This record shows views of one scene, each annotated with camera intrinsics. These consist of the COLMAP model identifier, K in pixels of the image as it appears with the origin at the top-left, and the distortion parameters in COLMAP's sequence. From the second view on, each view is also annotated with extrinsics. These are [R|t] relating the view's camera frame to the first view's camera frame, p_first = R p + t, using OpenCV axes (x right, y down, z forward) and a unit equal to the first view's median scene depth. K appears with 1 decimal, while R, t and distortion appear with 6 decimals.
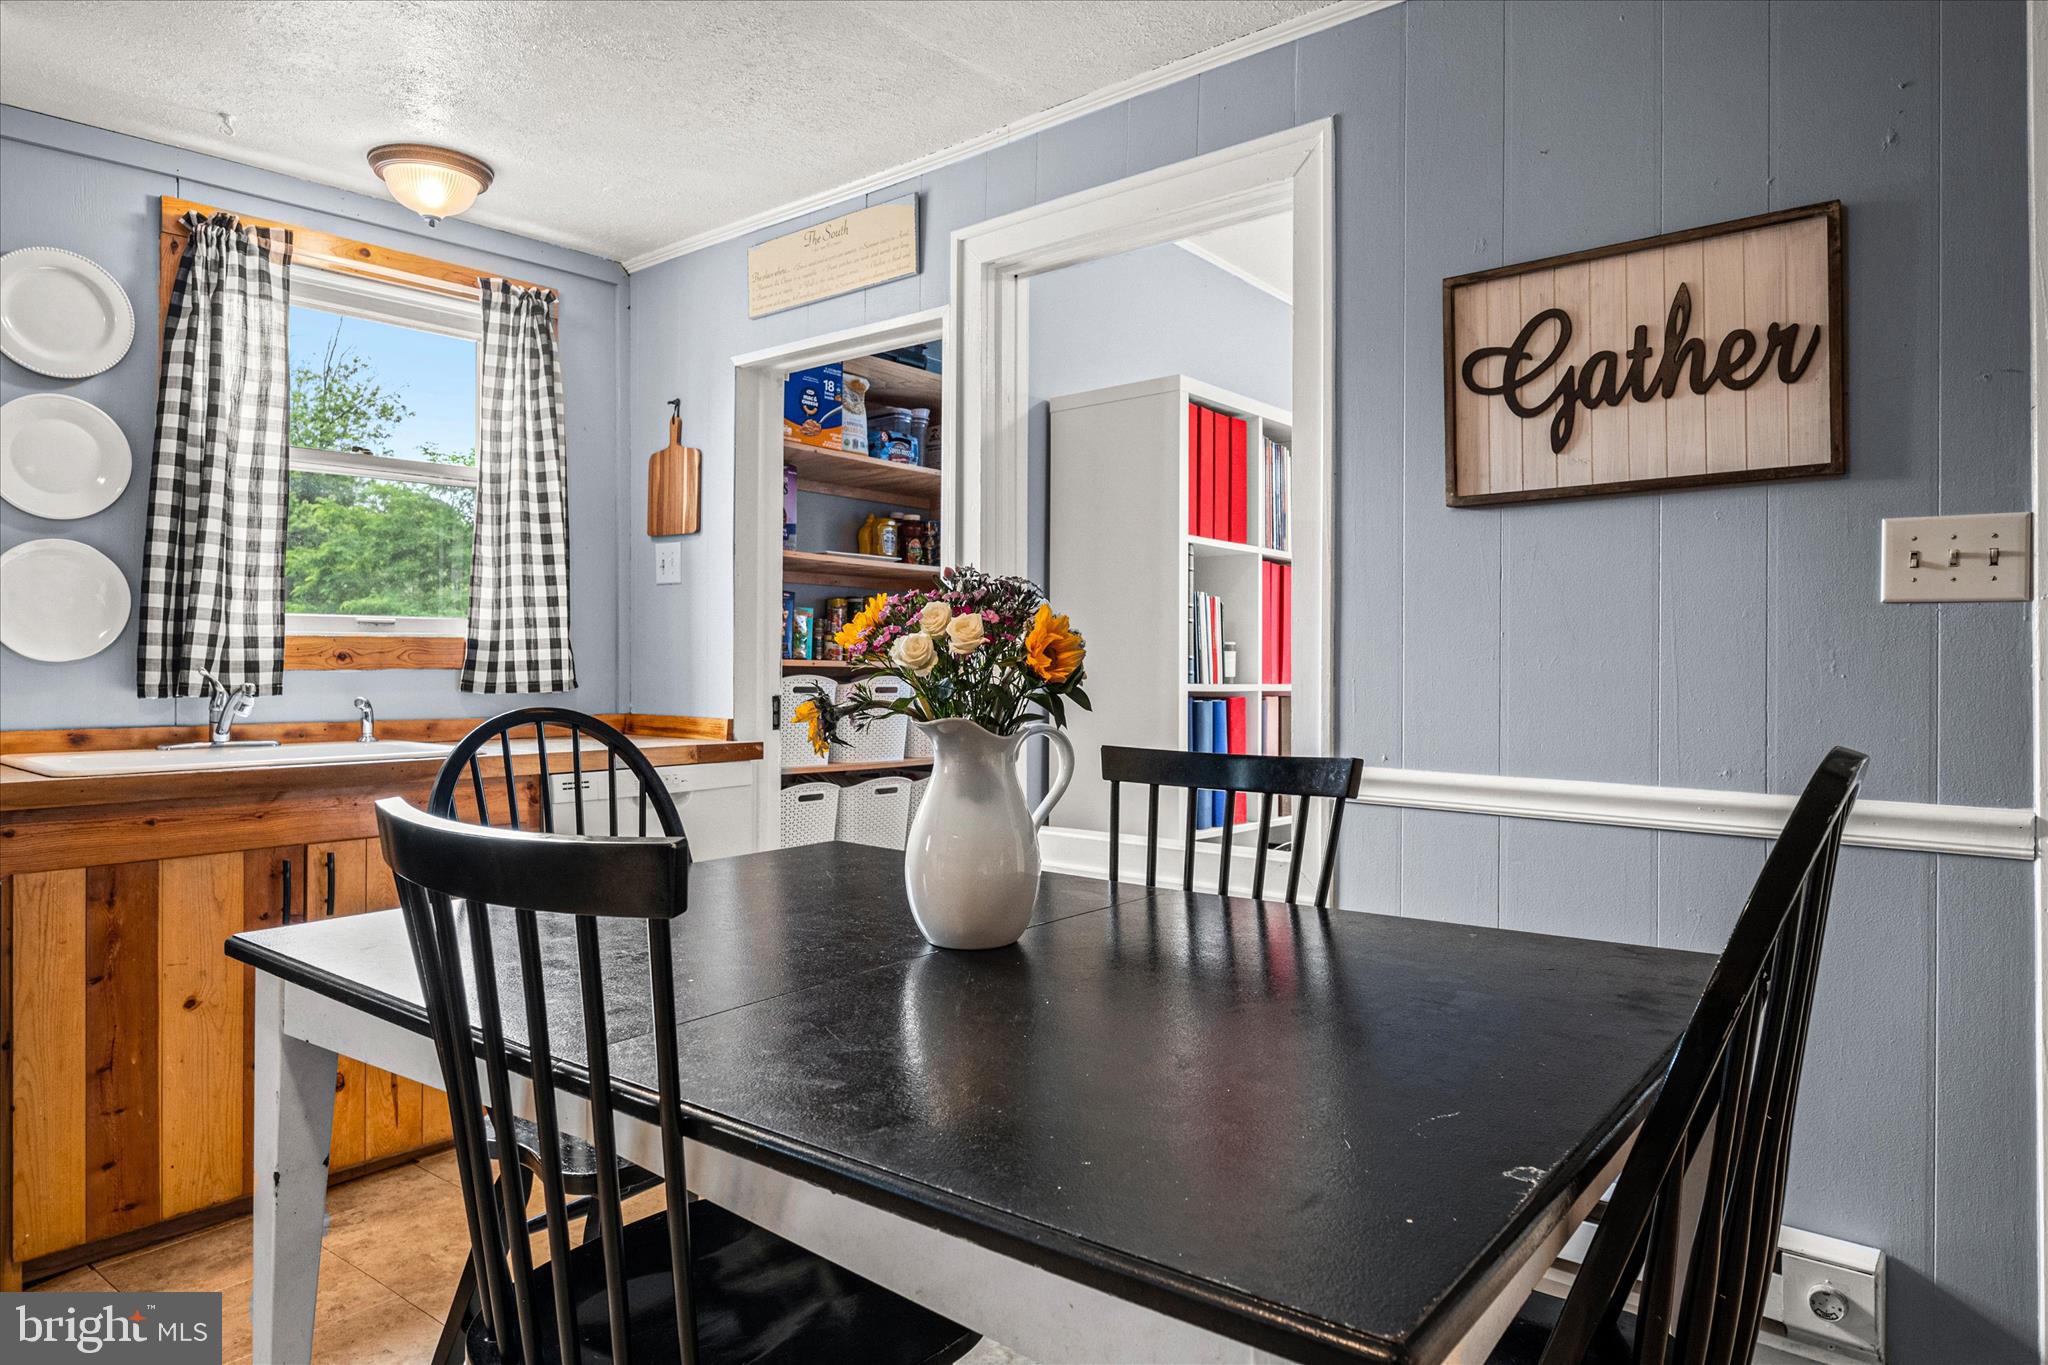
lens RADIAL K [[1244.8, 0, 1019.2], [0, 1244.8, 660.4], [0, 0, 1]] dist [-0.008264, -0.001397]
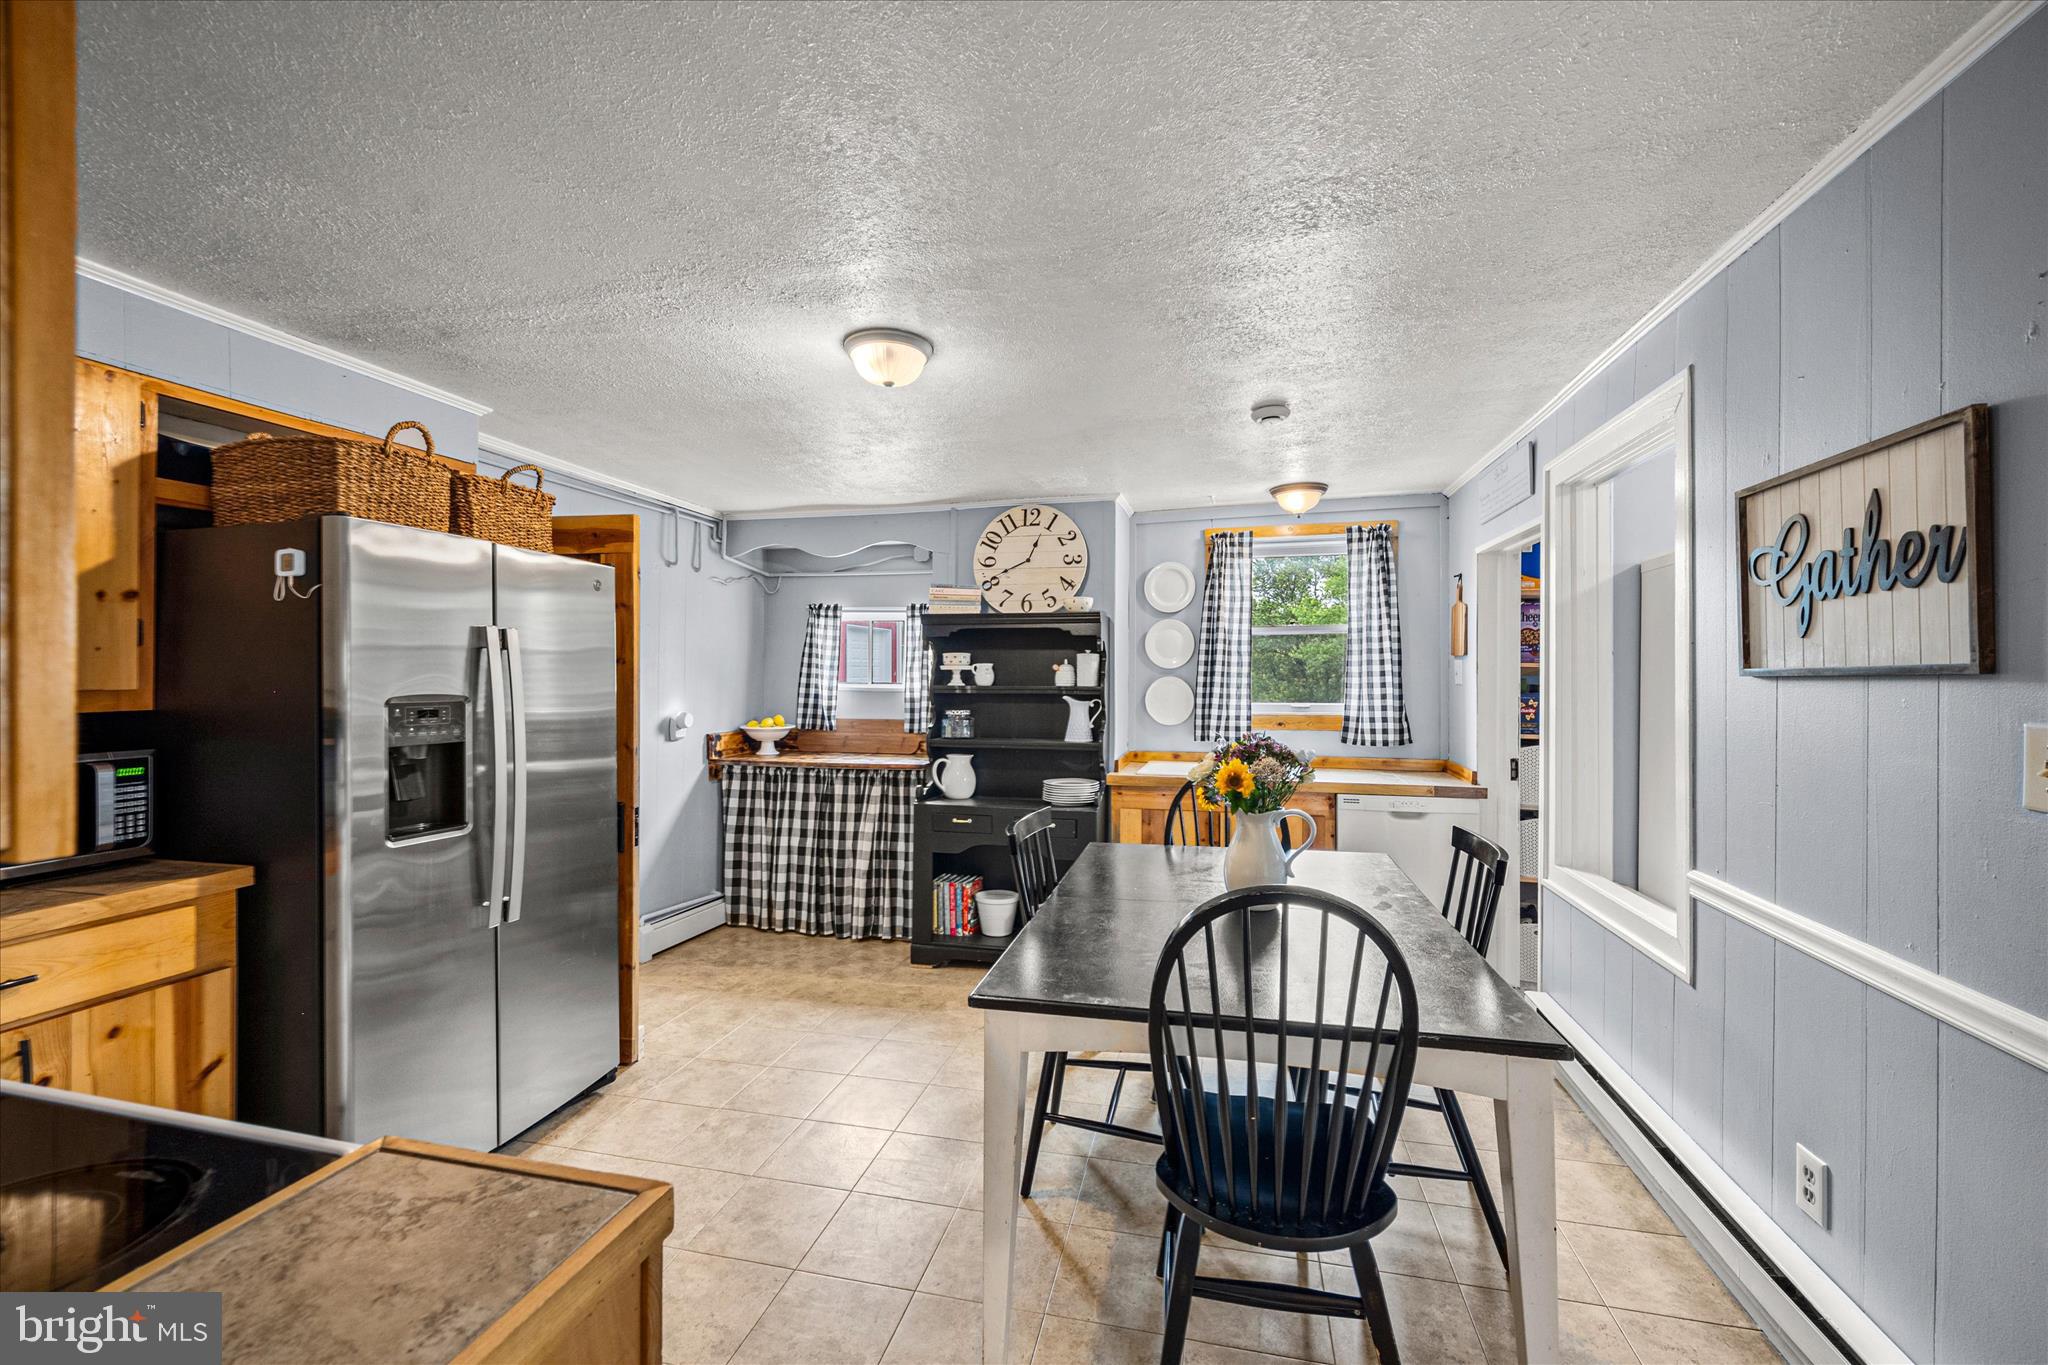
lens RADIAL K [[820.1, 0, 1028.4], [0, 820.1, 676.9], [0, 0, 1]] dist [0.000949, -0.000193]
pose [[0.438396, -0.000777, -0.898782, 0.559558], [0.002185, 0.999998, 0.000201, -0.091159], [0.898779, -0.002052, 0.438397, 0.005947]]
